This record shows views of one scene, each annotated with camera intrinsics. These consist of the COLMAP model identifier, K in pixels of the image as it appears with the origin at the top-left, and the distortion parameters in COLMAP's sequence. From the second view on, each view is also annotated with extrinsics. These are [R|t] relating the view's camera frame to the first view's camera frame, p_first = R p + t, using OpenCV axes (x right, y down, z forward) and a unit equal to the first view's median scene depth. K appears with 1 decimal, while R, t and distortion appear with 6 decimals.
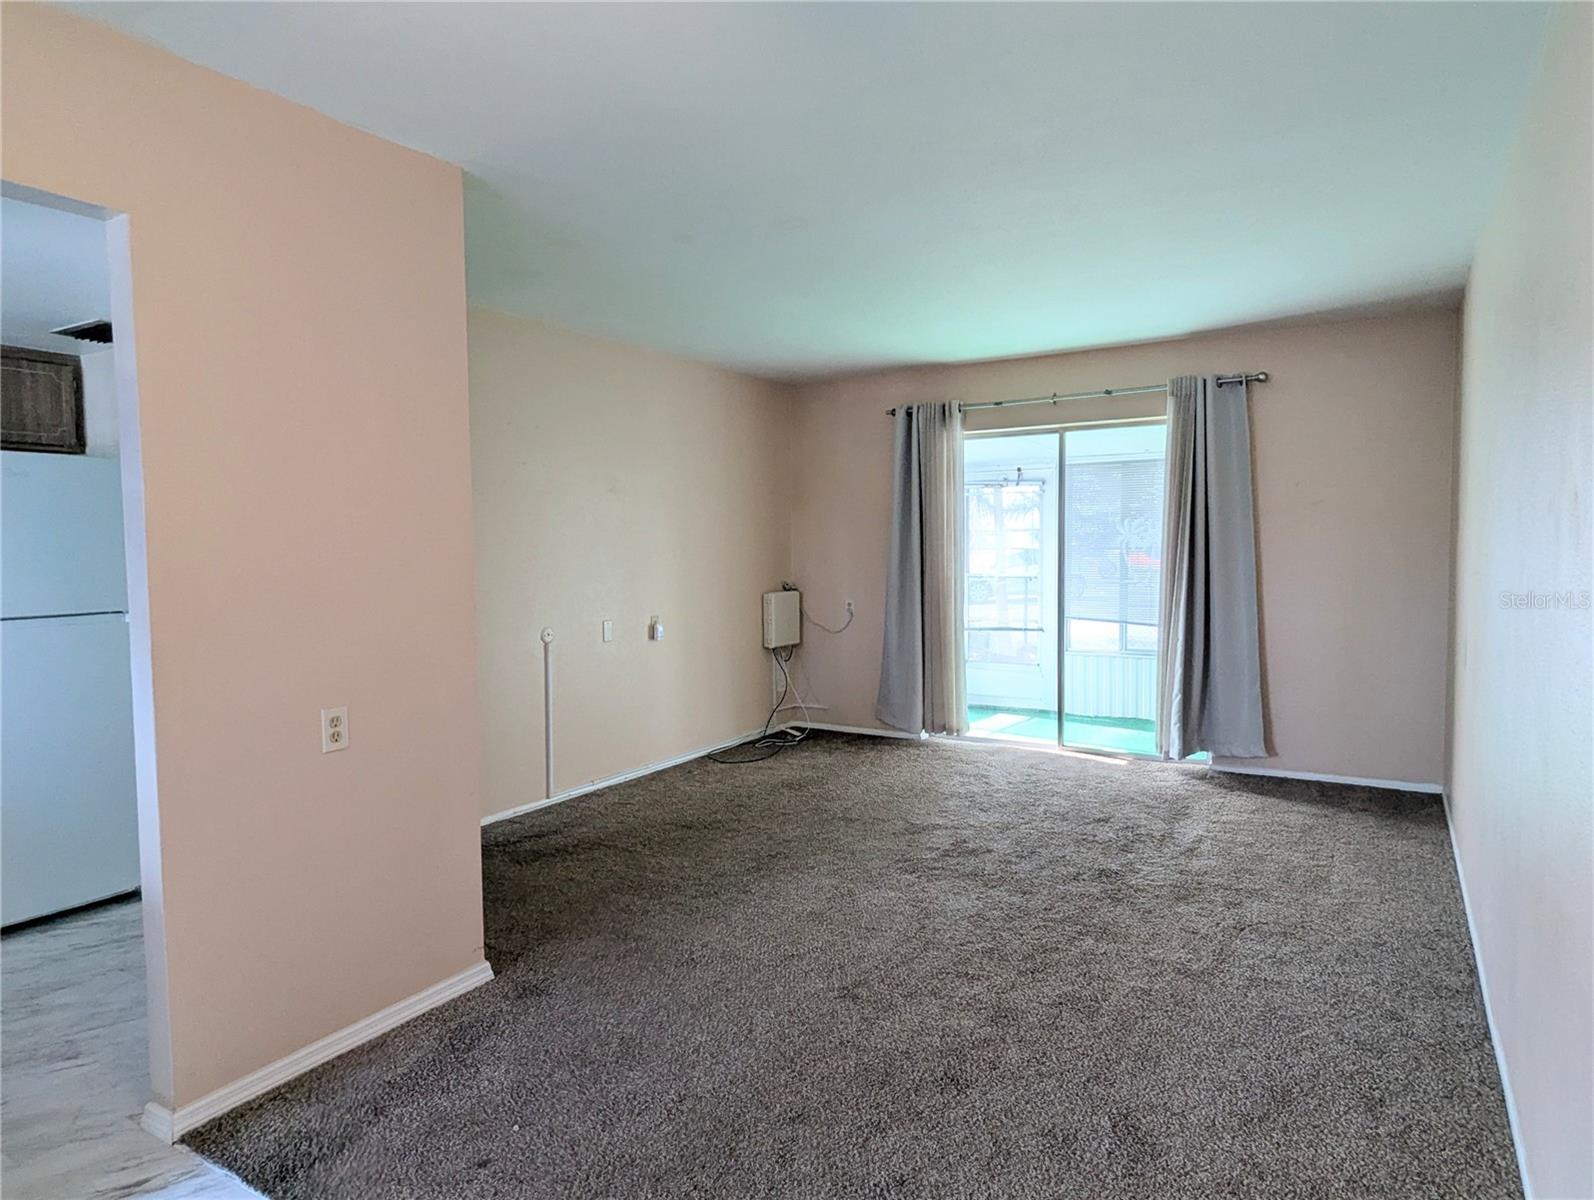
lens RADIAL K [[960.5, 0, 790.3], [0, 960.5, 599.5], [0, 0, 1]] dist [0.003953, -0.001844]
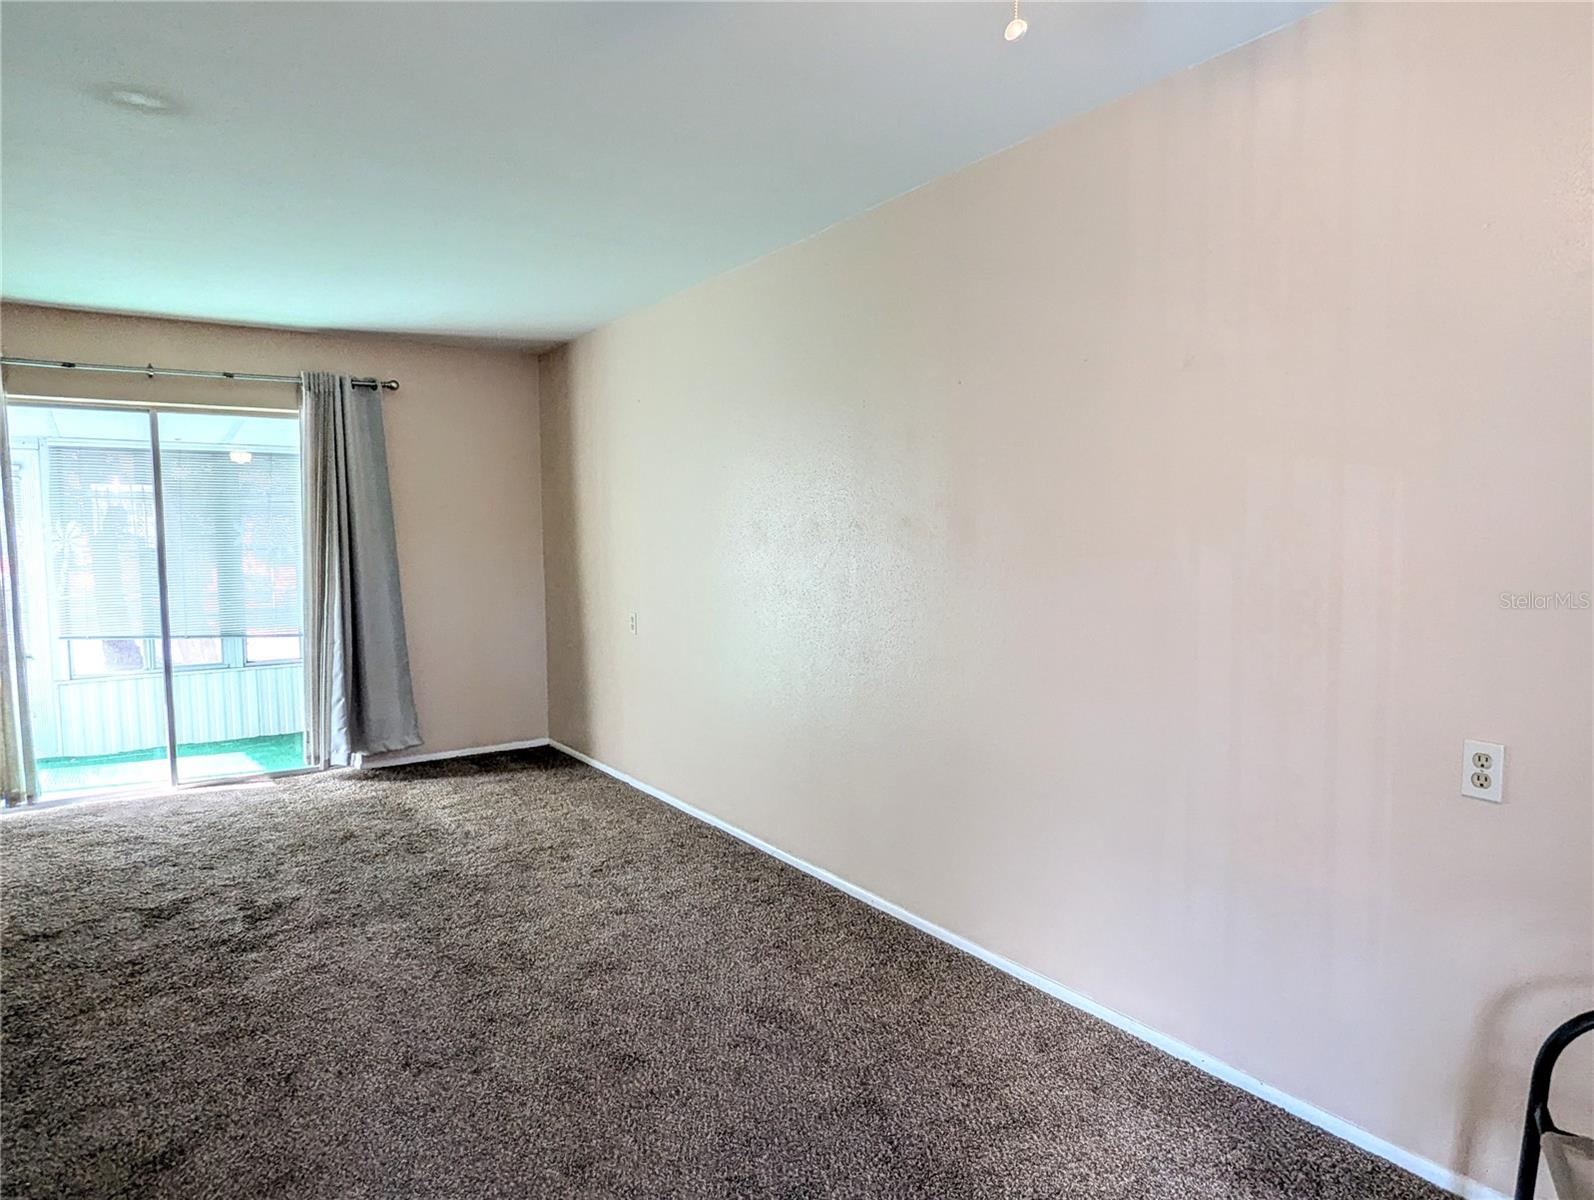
lens RADIAL K [[960.5, 0, 790.7], [0, 960.5, 599.8], [0, 0, 1]] dist [0.003953, -0.001844]
pose [[0.420667, -0.053645, 0.905628, -0.284740], [0.059736, 0.997722, 0.031353, -0.004840], [-0.905246, 0.040909, 0.422913, 0.170951]]
